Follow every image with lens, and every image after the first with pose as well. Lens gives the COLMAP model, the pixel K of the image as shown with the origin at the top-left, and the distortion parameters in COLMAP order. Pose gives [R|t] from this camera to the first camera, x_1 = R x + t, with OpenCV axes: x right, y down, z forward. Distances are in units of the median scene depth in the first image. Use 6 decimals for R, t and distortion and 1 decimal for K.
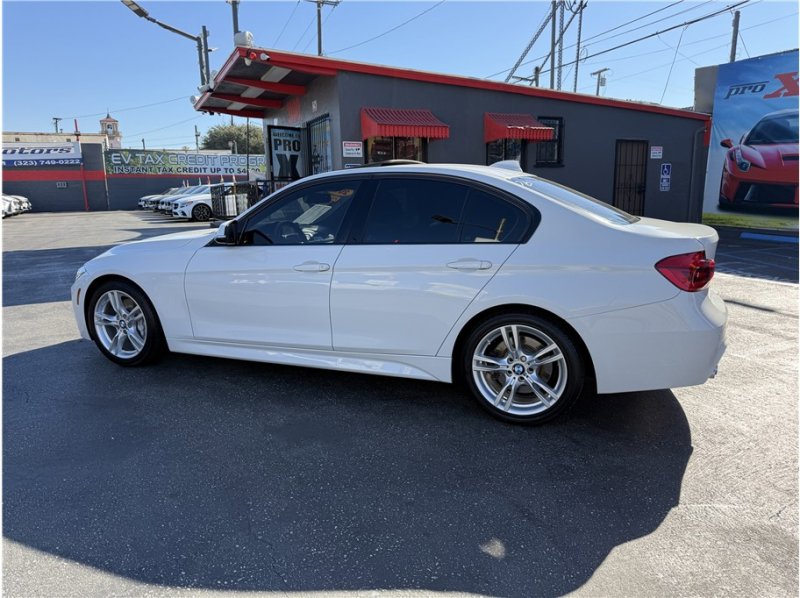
lens RADIAL K [[574.6, 0, 402.6], [0, 574.6, 300.8], [0, 0, 1]] dist [0.015097, -0.018297]
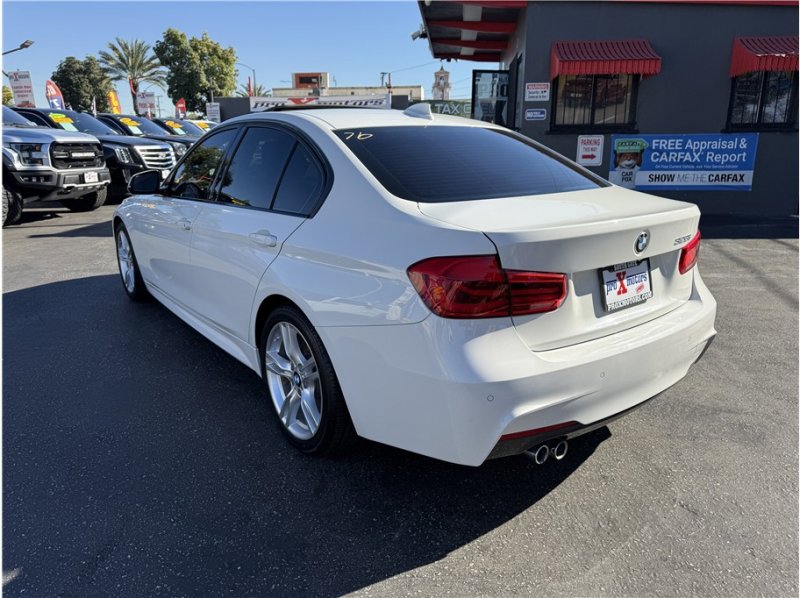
lens RADIAL K [[574.6, 0, 392.7], [0, 574.6, 298.5], [0, 0, 1]] dist [0.015097, -0.018297]
pose [[0.850910, 0.148999, -0.503738, 0.174713], [-0.108103, 0.988074, 0.109653, -0.022341], [0.514068, -0.038850, 0.856869, 0.103055]]
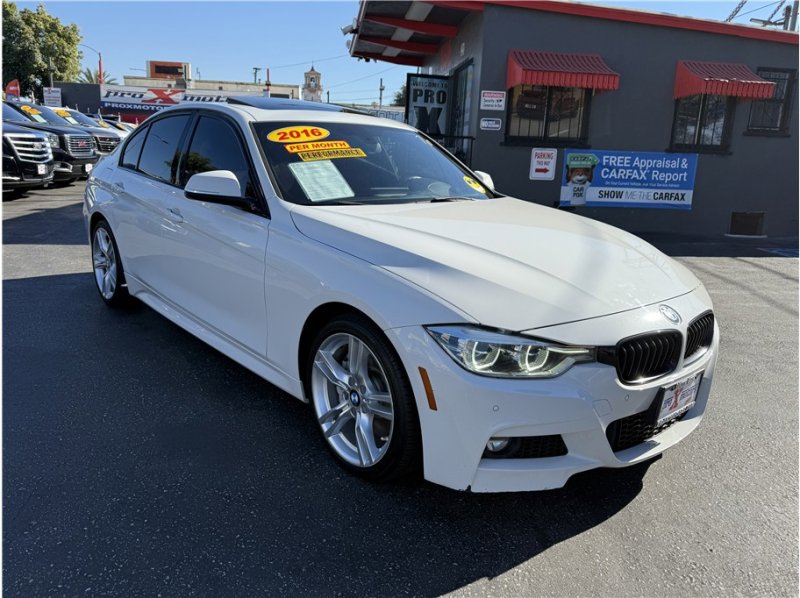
lens RADIAL K [[628.4, 0, 393.1], [0, 628.4, 298.3], [0, 0, 1]] dist [0.023443, -0.028337]
pose [[0.941736, 0.130763, -0.309894, 0.078986], [-0.120656, 0.991350, 0.051651, -0.008620], [0.313968, -0.011252, 0.949367, 0.070946]]
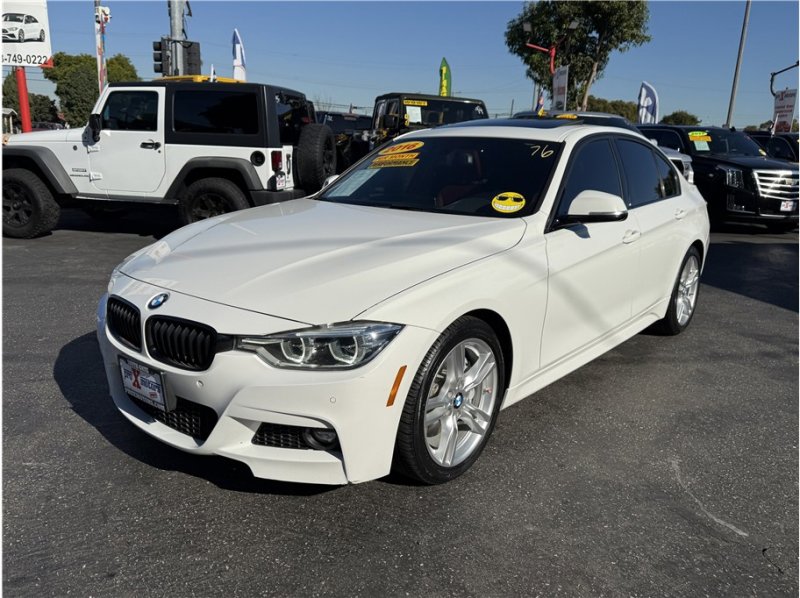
lens RADIAL K [[628.4, 0, 400.3], [0, 628.4, 310.5], [0, 0, 1]] dist [0.023443, -0.028337]
pose [[-0.166727, 0.251598, -0.953363, 0.267803], [-0.230278, 0.930221, 0.285763, -0.072790], [0.958736, 0.267183, -0.097155, 0.361719]]
